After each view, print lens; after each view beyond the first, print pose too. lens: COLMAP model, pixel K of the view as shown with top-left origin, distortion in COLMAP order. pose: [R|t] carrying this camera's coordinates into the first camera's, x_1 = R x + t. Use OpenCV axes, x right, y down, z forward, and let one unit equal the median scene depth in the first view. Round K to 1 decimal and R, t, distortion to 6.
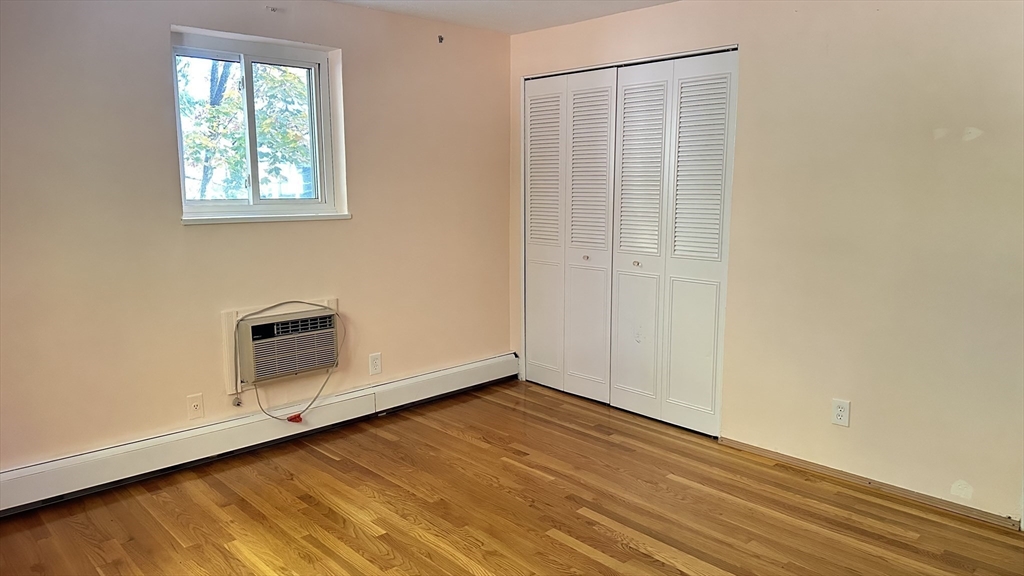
lens RADIAL K [[709.6, 0, 512.6], [0, 709.6, 294.3], [0, 0, 1]] dist [0.077197, -0.099706]
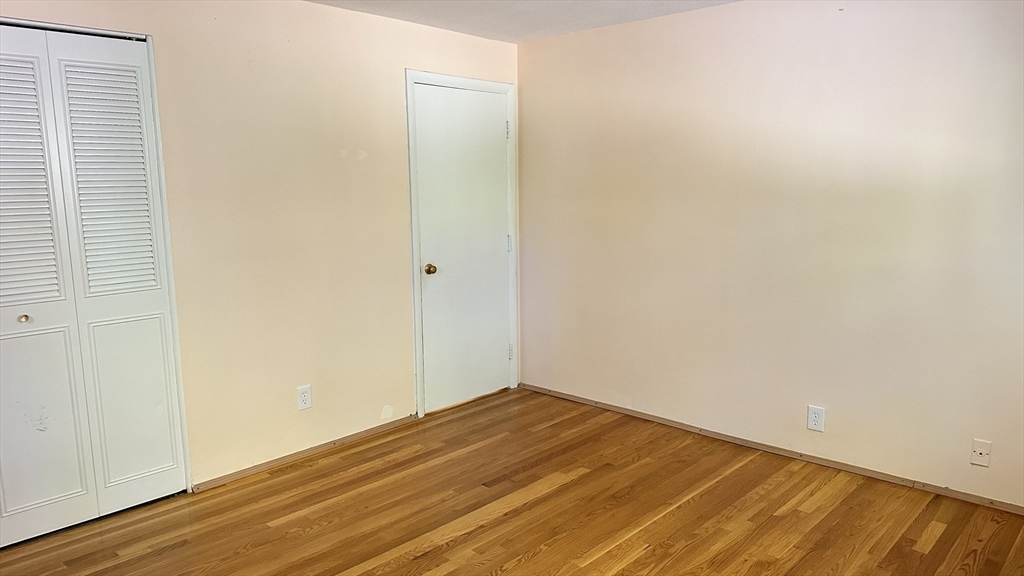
lens RADIAL K [[709.6, 0, 518.6], [0, 709.6, 284.8], [0, 0, 1]] dist [0.077197, -0.099706]
pose [[-0.052455, -0.146627, 0.987800, -0.607794], [0.173816, 0.972723, 0.153619, -0.113851], [-0.983380, 0.179753, -0.025538, 0.642589]]
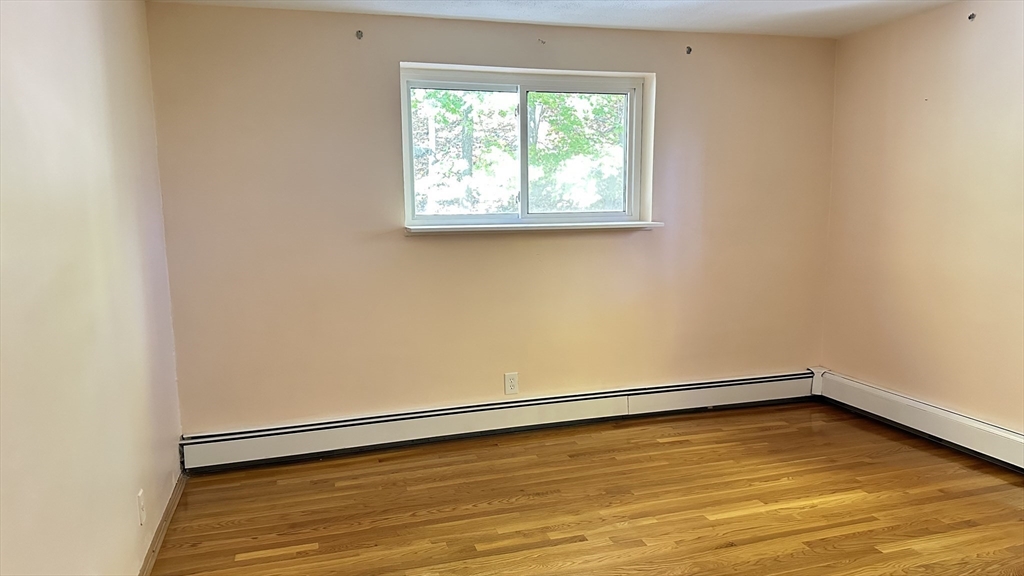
lens RADIAL K [[709.6, 0, 518.7], [0, 709.6, 284.4], [0, 0, 1]] dist [0.077197, -0.099706]
pose [[-0.448937, 0.109564, -0.886821, 0.679858], [-0.130669, 0.973736, 0.186451, -0.101870], [0.883958, 0.199585, -0.422829, 0.730531]]
